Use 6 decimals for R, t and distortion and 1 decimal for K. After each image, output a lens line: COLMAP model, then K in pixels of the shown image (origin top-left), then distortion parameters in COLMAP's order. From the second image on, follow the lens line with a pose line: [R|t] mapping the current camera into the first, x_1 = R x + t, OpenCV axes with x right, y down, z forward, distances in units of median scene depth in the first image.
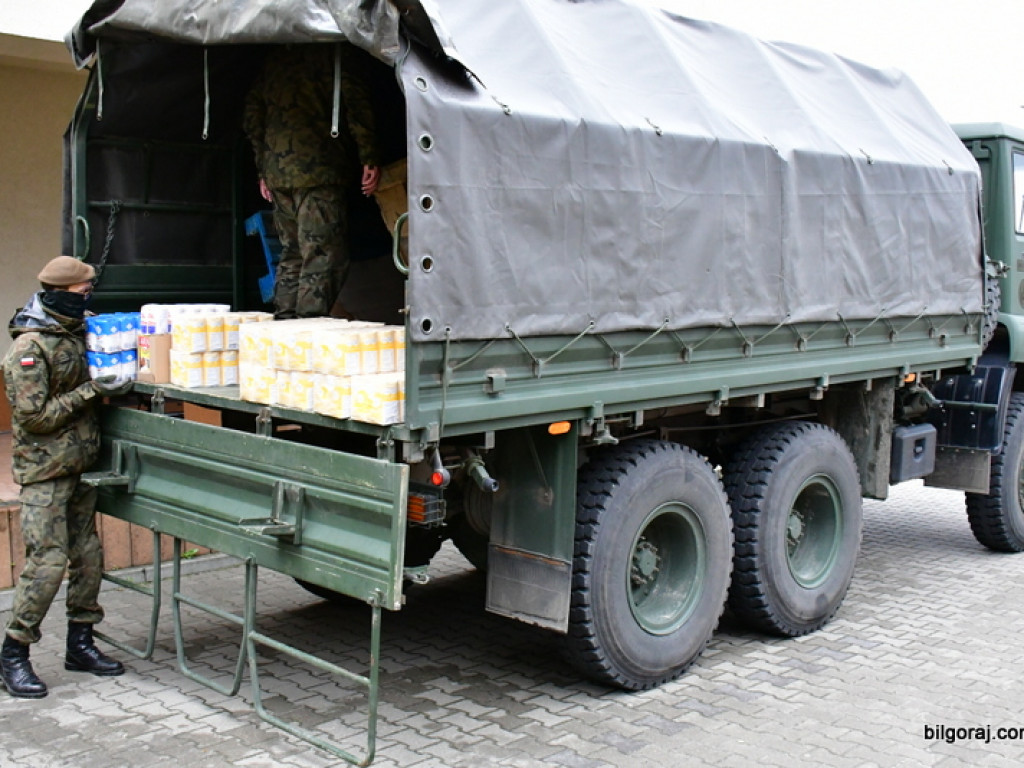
lens RADIAL K [[1226.0, 0, 503.4], [0, 1226.0, 385.3], [0, 0, 1]] dist [0.003648, 0.000000]
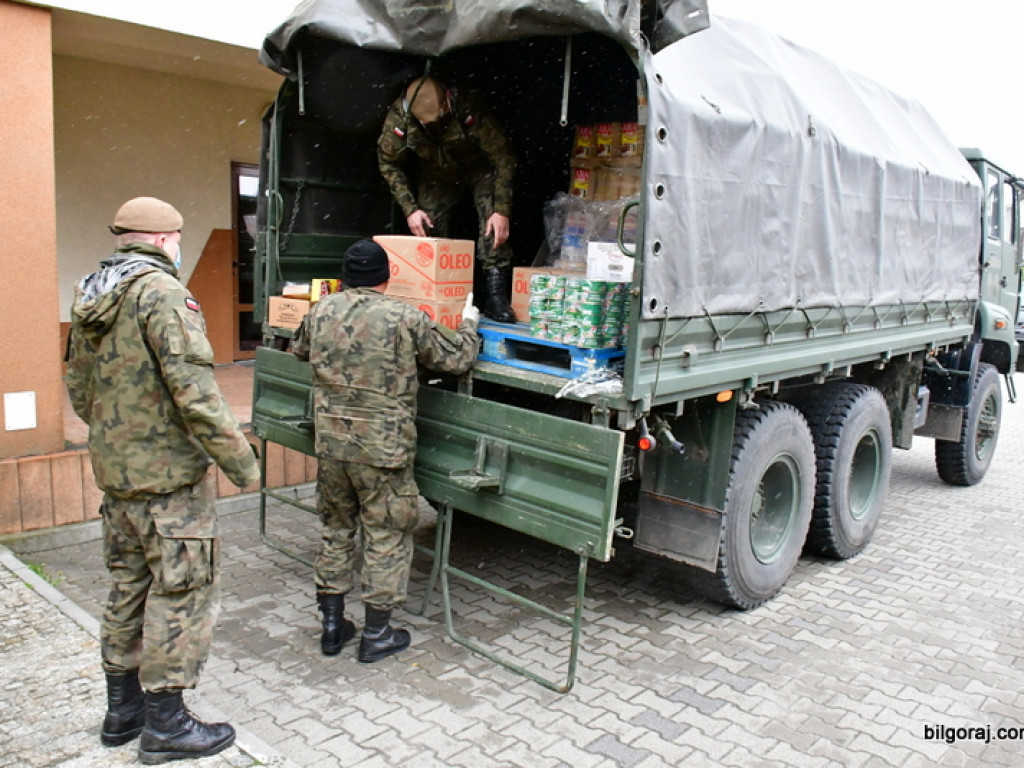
lens RADIAL K [[893.9, 0, 518.8], [0, 893.9, 412.8], [0, 0, 1]] dist [-0.043779, -0.017076]
pose [[0.997460, 0.026425, 0.066148, -0.177460], [-0.032745, 0.994807, 0.096370, -0.020779], [-0.063258, -0.098291, 0.993145, 0.160542]]
